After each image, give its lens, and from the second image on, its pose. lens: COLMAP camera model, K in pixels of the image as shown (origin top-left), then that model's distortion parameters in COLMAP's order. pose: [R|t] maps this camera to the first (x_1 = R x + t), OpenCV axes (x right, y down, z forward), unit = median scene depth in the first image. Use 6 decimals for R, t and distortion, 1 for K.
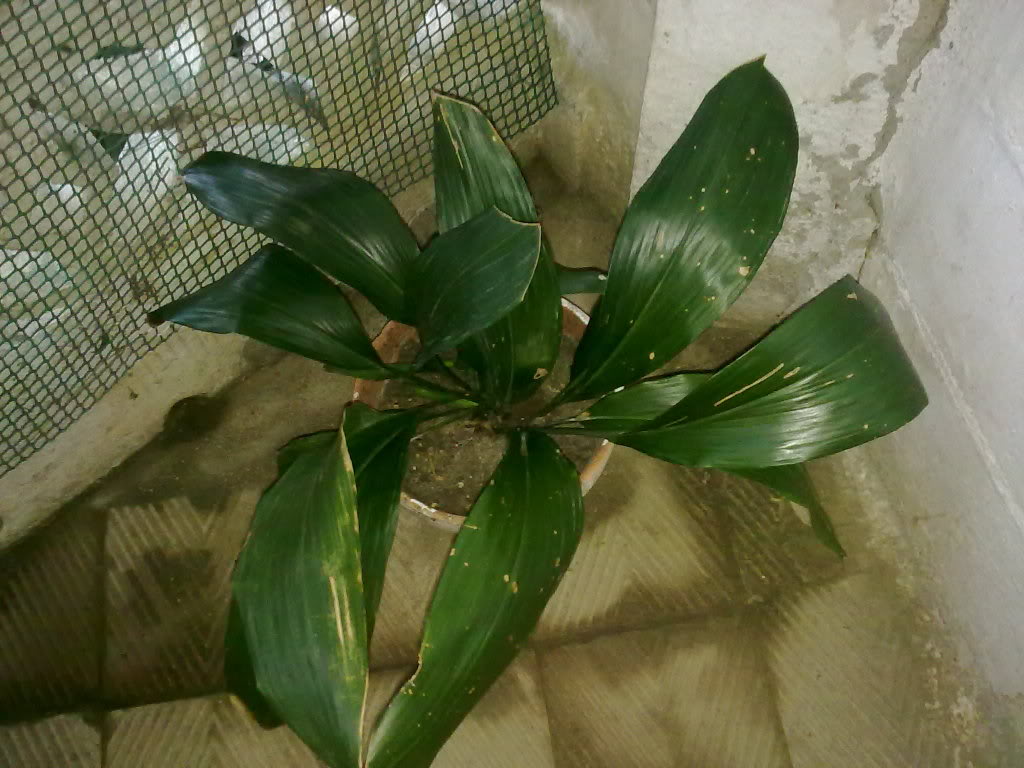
lens RADIAL K [[893.6, 0, 512.0], [0, 893.6, 384.0], [0, 0, 1]] dist [-0.042242, -0.009114]
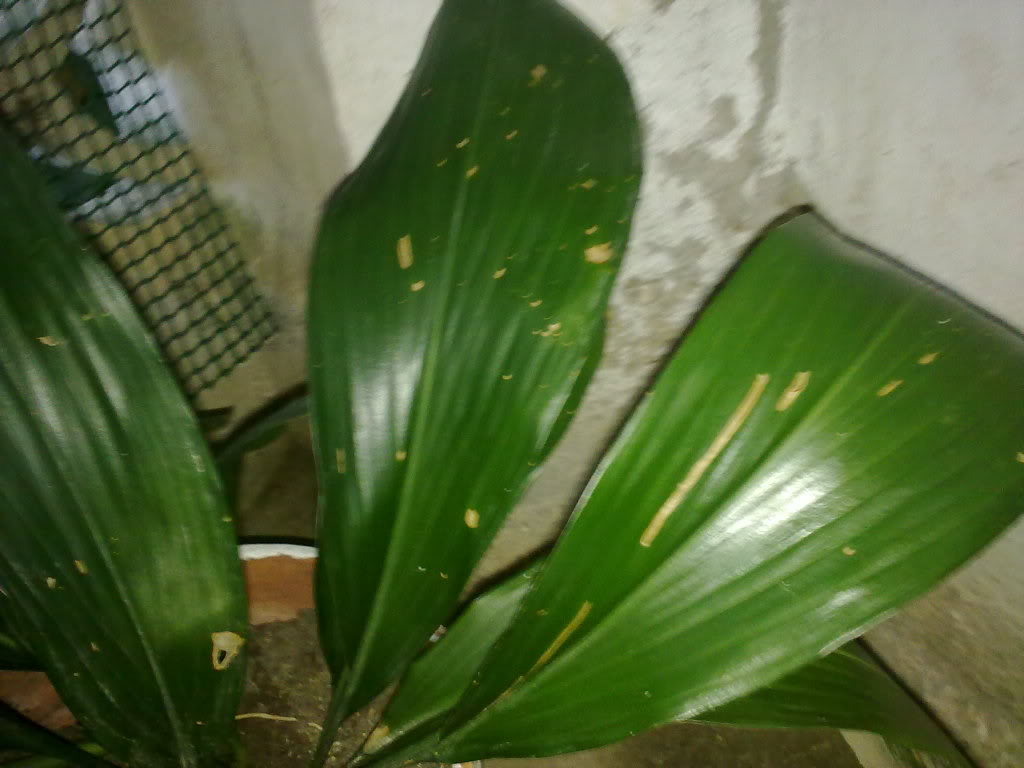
lens RADIAL K [[893.6, 0, 512.0], [0, 893.6, 384.0], [0, 0, 1]] dist [-0.042242, -0.009114]
pose [[0.959773, -0.240190, 0.145415, 0.124198], [0.280112, 0.854746, -0.436975, 0.096027], [-0.019336, 0.460129, 0.887641, 0.560011]]
